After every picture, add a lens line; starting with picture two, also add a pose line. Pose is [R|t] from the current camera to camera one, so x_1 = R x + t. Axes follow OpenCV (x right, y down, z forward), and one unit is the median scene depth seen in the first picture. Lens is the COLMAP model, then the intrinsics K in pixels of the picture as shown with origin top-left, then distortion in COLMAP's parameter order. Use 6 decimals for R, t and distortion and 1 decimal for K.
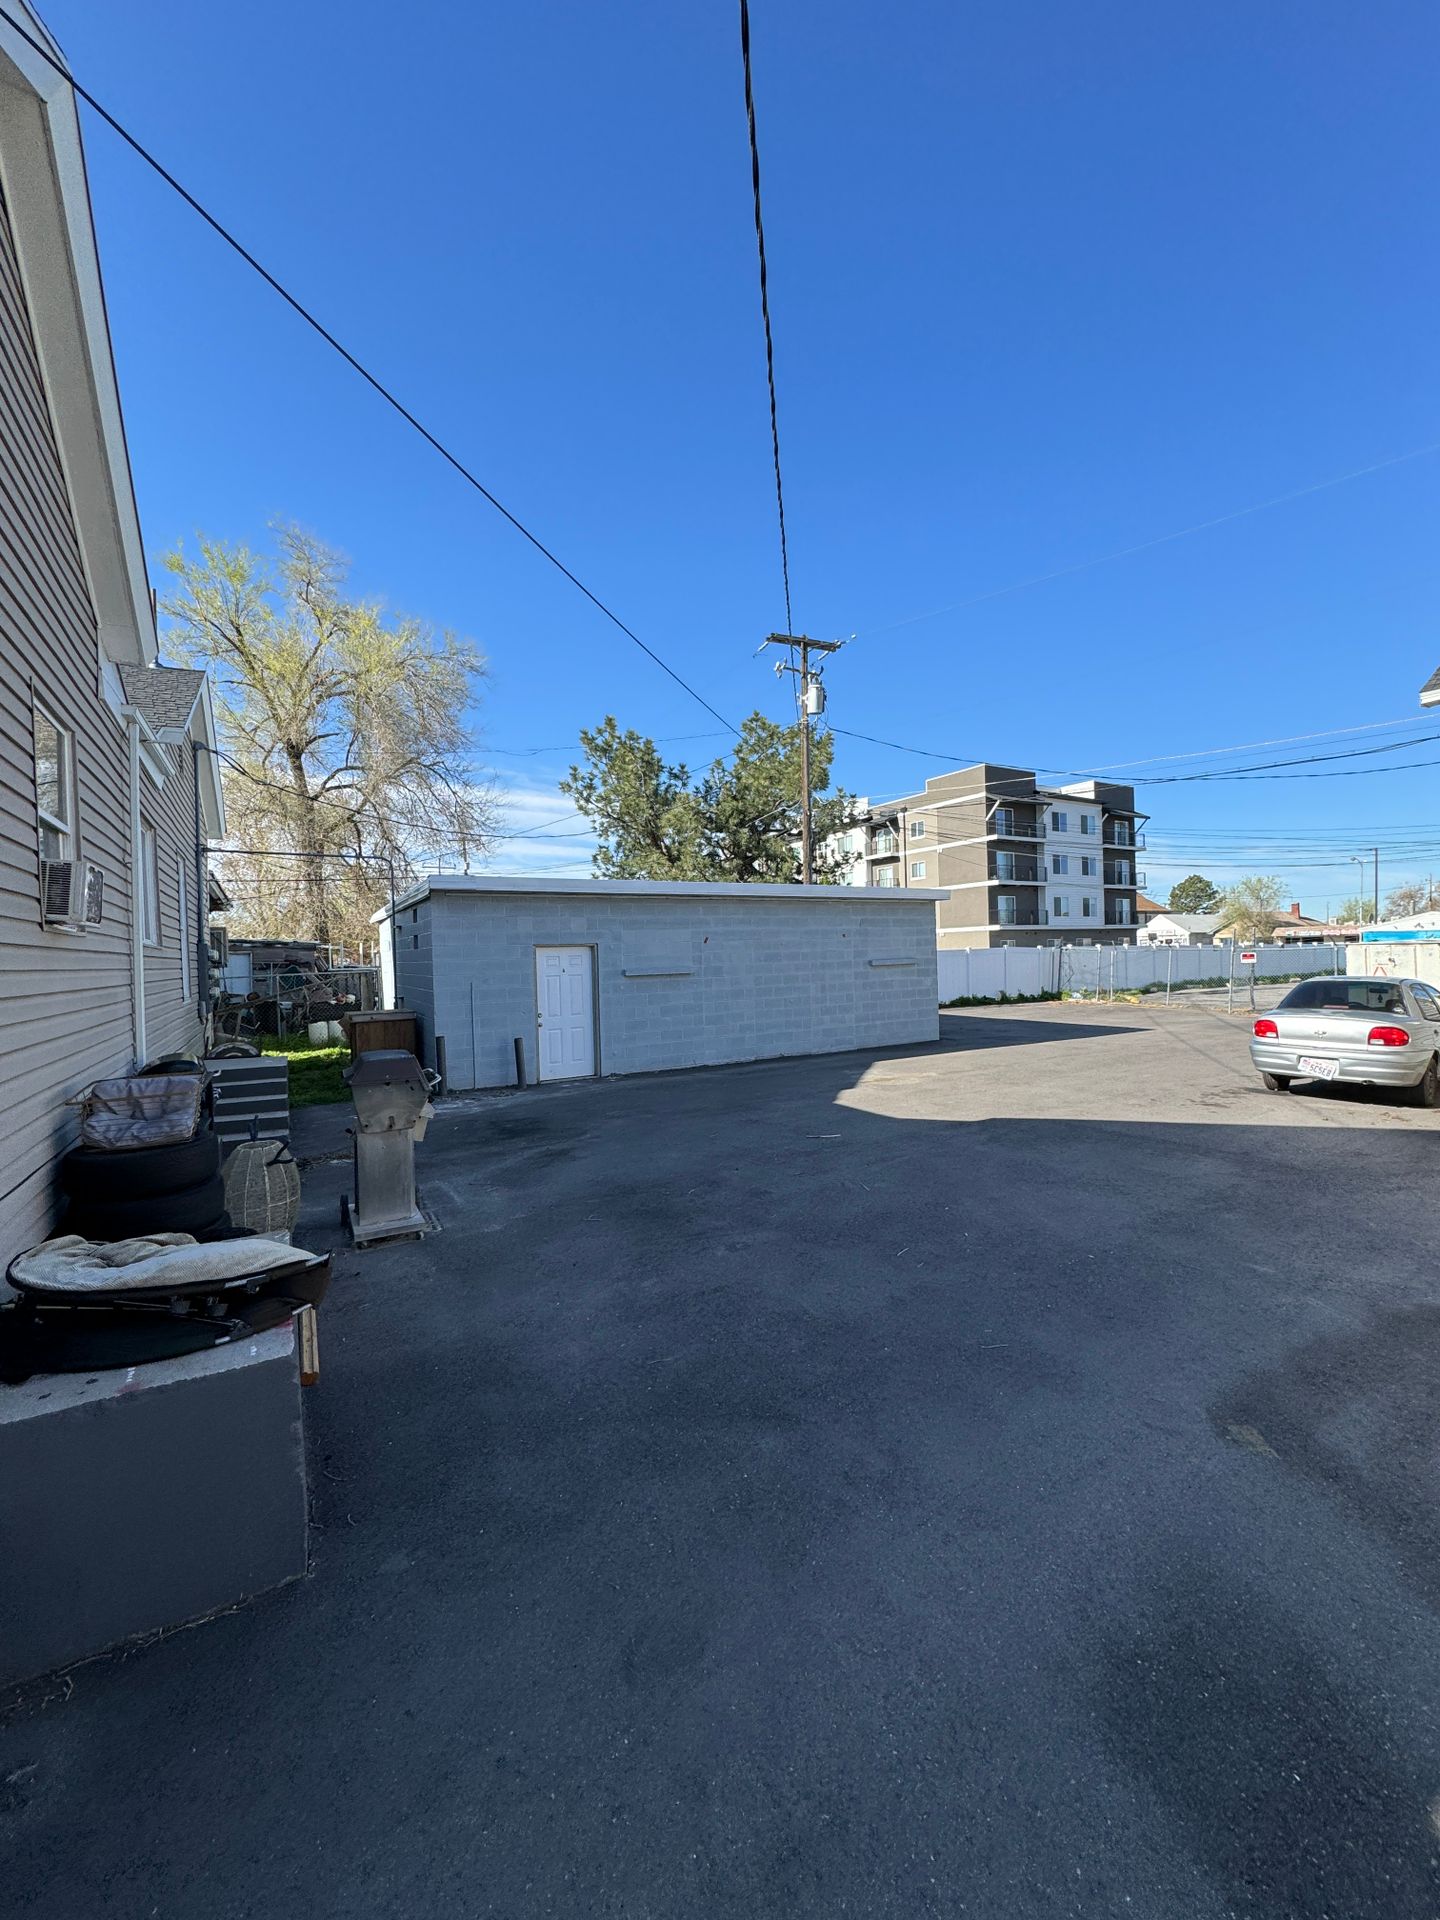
lens RADIAL K [[760.9, 0, 720.0], [0, 760.9, 960.0], [0, 0, 1]] dist [-0.001271, -0.000091]
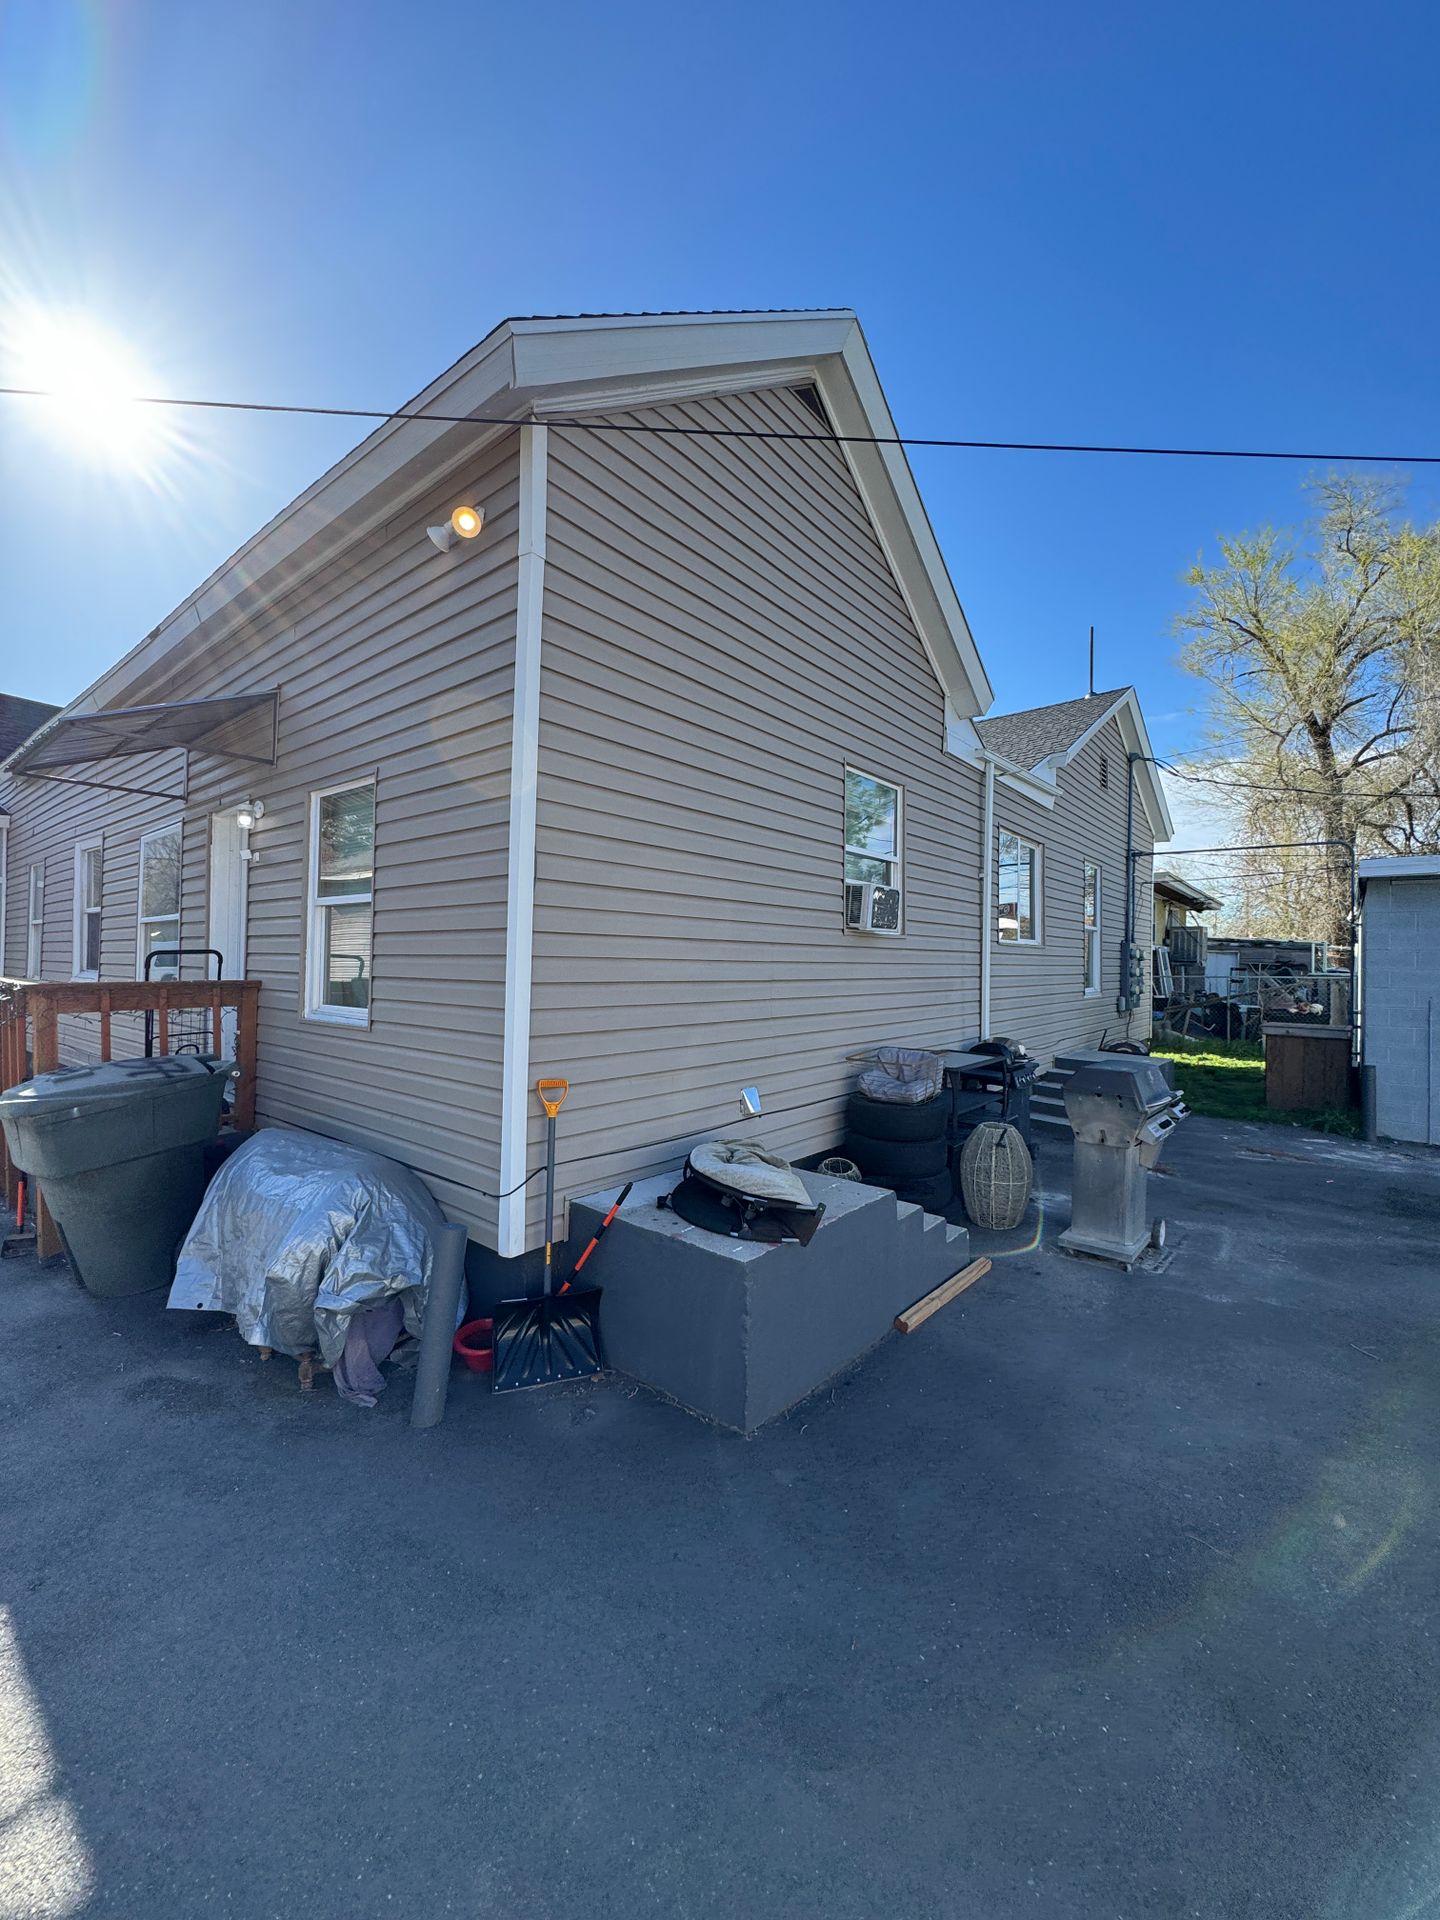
lens RADIAL K [[760.9, 0, 720.0], [0, 760.9, 960.0], [0, 0, 1]] dist [-0.001271, -0.000091]
pose [[0.347986, 0.032104, -0.936950, 0.244941], [-0.029264, 0.999298, 0.023372, -0.012327], [0.937043, 0.019285, 0.348682, 0.190209]]
